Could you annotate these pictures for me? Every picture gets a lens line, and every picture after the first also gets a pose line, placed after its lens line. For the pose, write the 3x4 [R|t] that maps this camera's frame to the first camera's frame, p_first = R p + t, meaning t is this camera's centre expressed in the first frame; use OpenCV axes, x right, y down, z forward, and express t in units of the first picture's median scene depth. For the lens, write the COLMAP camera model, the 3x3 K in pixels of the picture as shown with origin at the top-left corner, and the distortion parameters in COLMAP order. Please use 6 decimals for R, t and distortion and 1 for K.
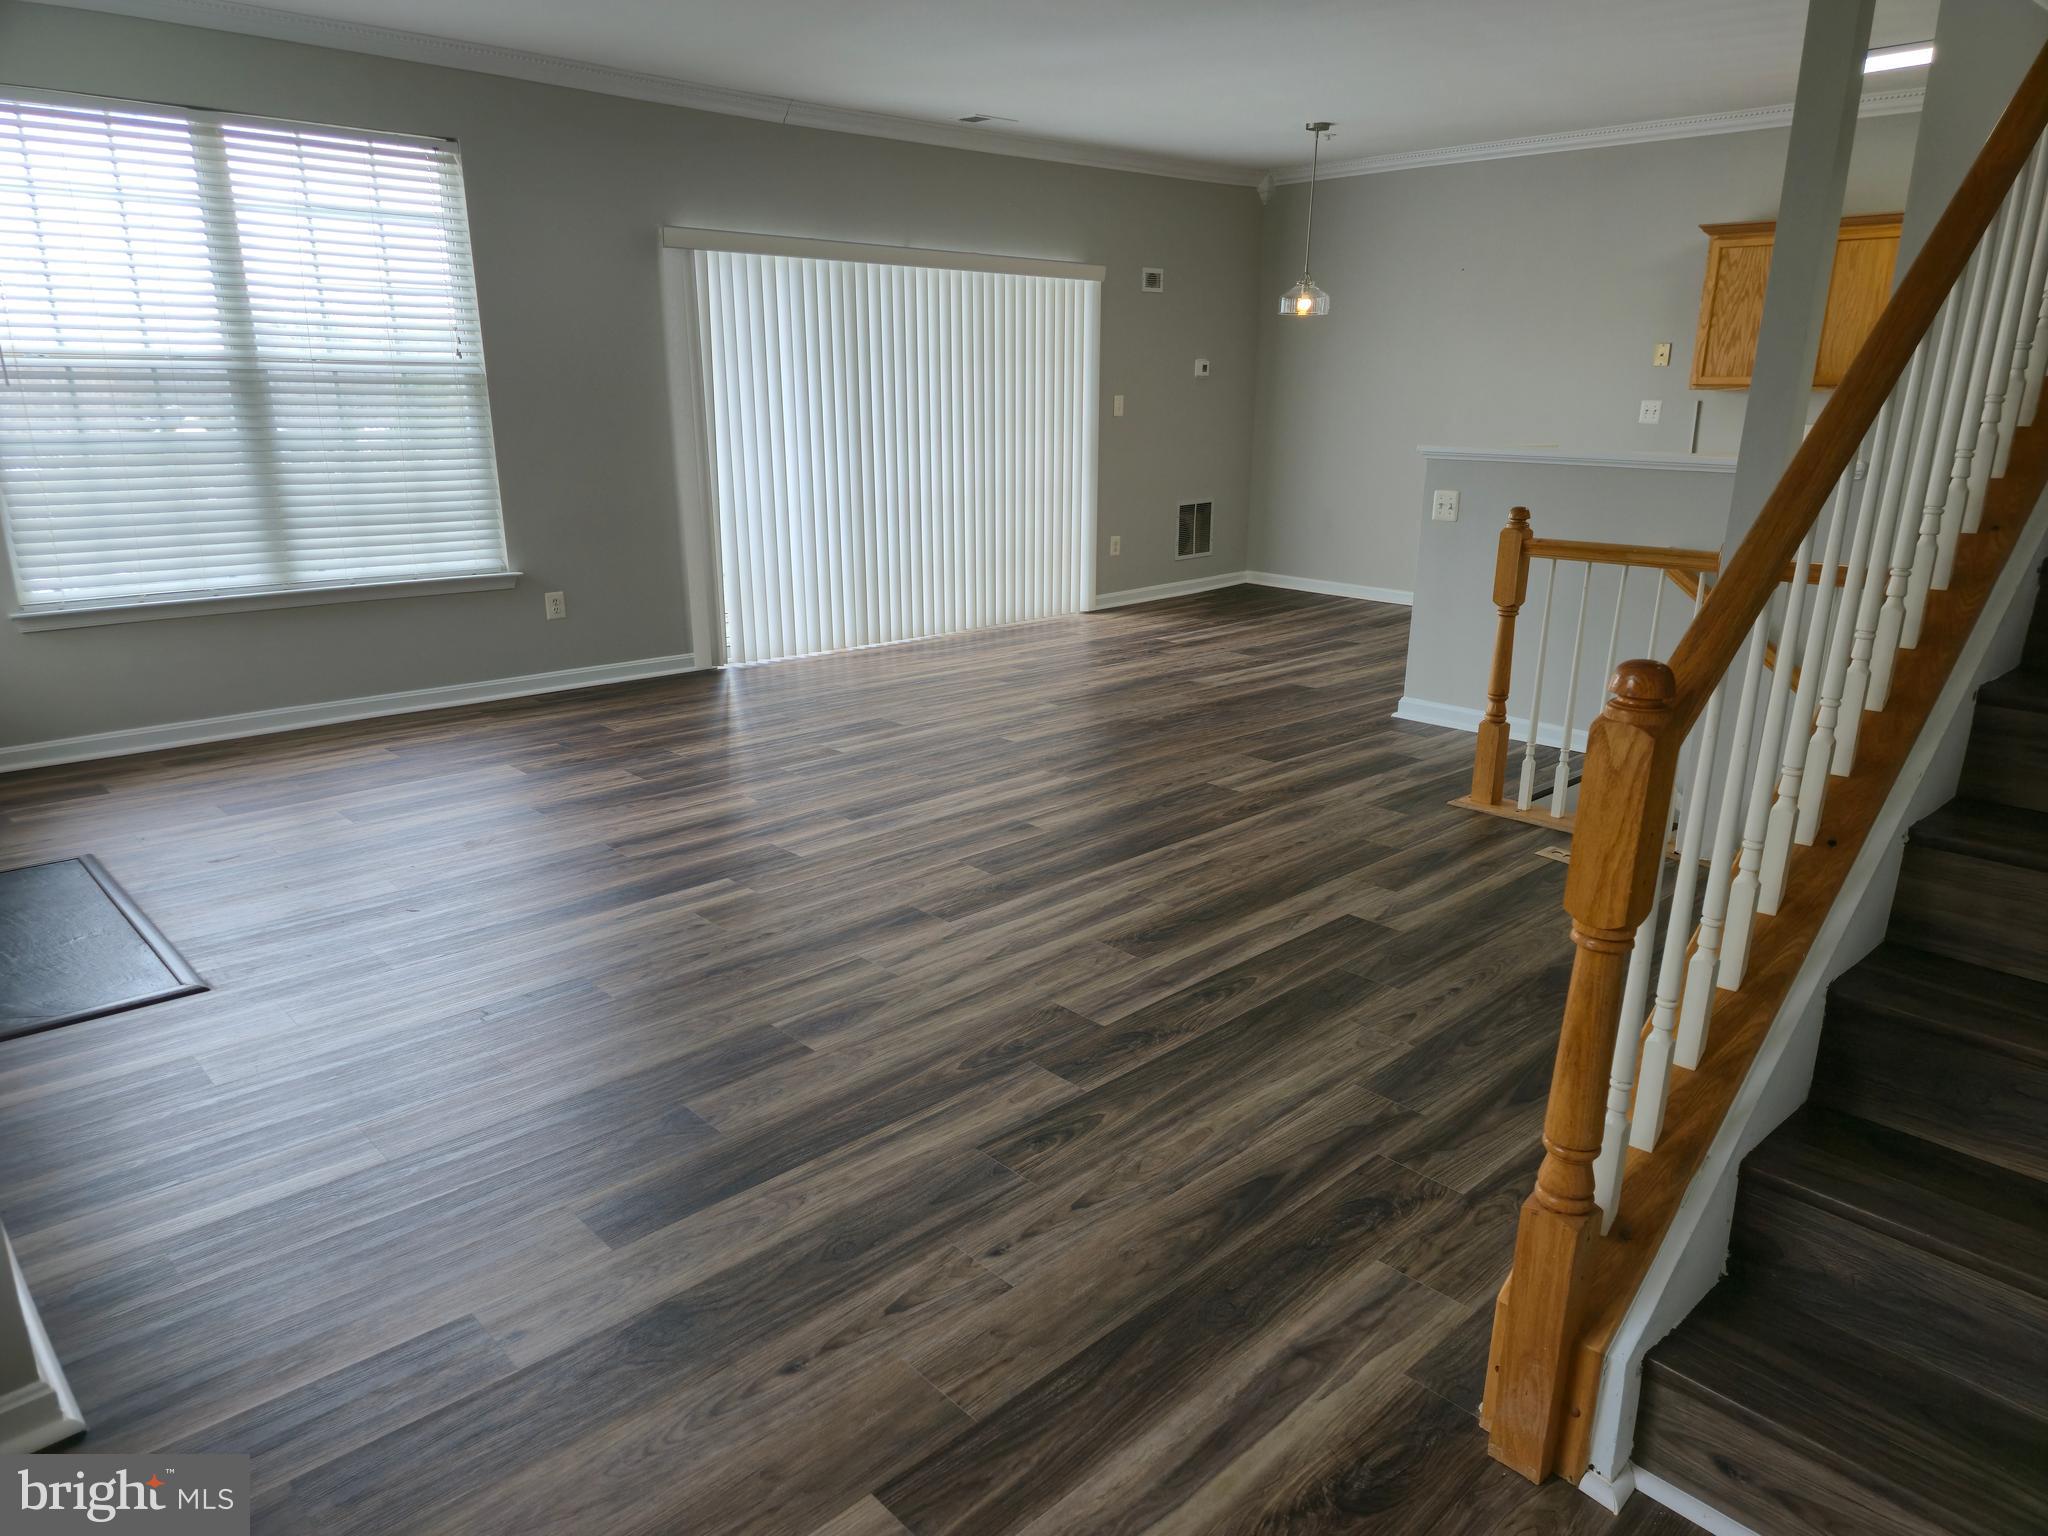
lens RADIAL K [[1343.2, 0, 1036.7], [0, 1343.2, 788.9], [0, 0, 1]] dist [0.037476, -0.013395]
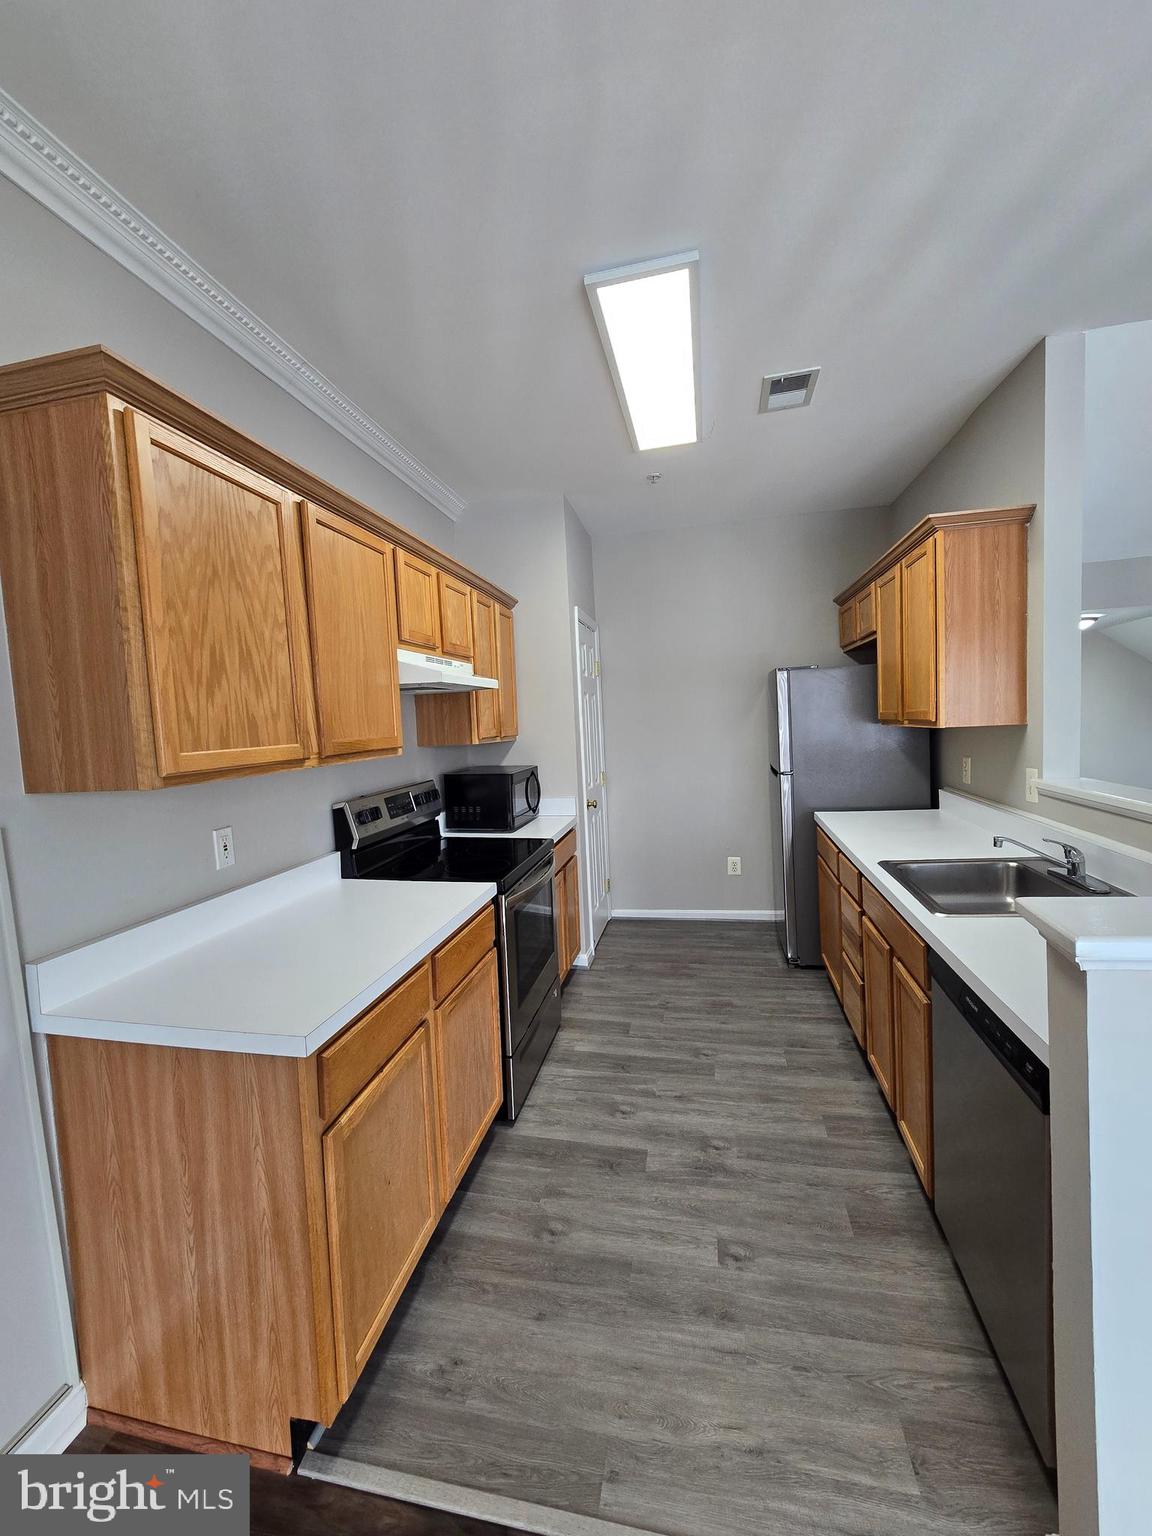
lens RADIAL K [[630.8, 0, 578.8], [0, 630.8, 763.2], [0, 0, 1]] dist [-0.000648, 0.000728]
pose [[-0.571192, -0.033450, 0.820134, 0.417845], [0.285451, 0.928708, 0.236684, -0.479921], [-0.769582, 0.369300, -0.520923, 1.552537]]
